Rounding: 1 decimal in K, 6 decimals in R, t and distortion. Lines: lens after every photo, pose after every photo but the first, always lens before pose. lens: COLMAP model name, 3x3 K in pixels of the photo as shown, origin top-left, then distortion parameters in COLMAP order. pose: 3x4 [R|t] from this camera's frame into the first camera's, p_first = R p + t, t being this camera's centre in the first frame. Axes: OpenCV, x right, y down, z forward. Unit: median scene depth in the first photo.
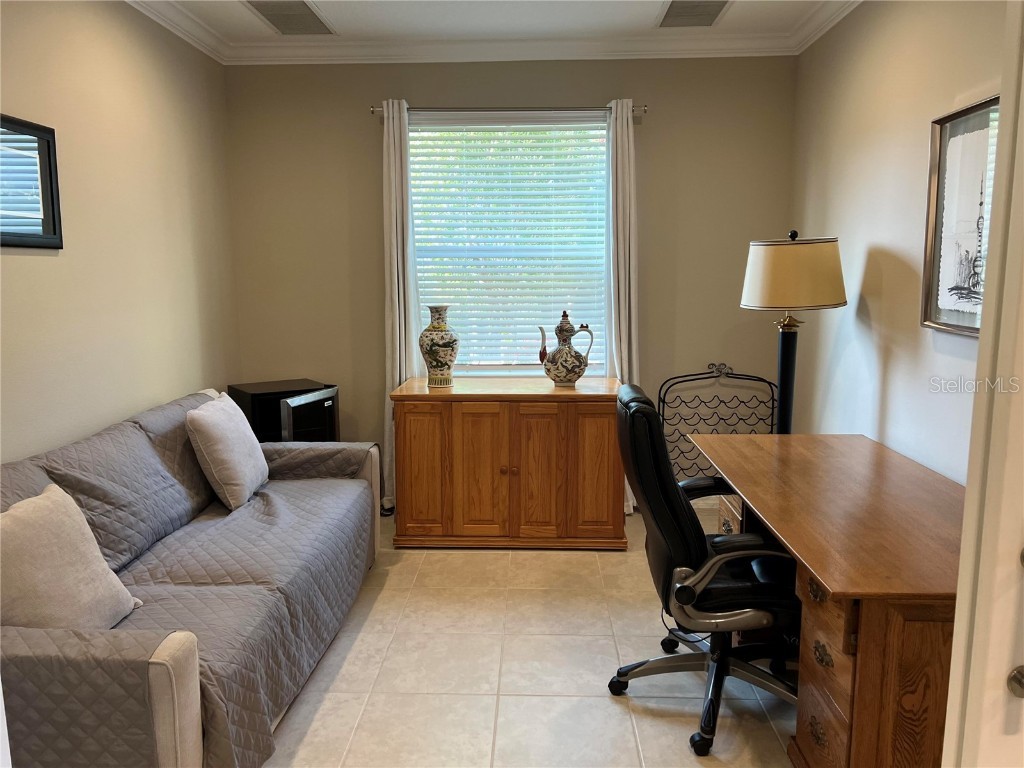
lens RADIAL K [[770.6, 0, 518.4], [0, 770.6, 393.6], [0, 0, 1]] dist [0.075541, -0.091898]
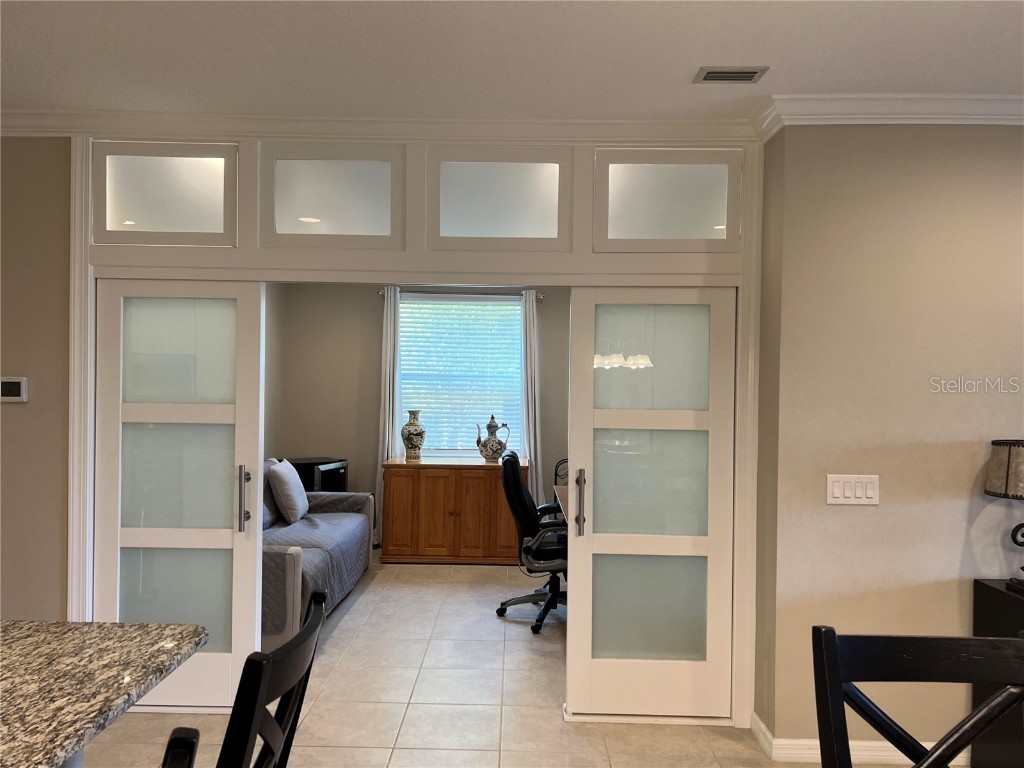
lens RADIAL K [[770.6, 0, 513.9], [0, 770.6, 380.8], [0, 0, 1]] dist [0.075541, -0.091898]
pose [[0.999620, 0.017816, 0.021024, 0.073925], [-0.014259, 0.987235, -0.158629, 0.082203], [-0.023582, 0.158269, 0.987114, -0.640800]]
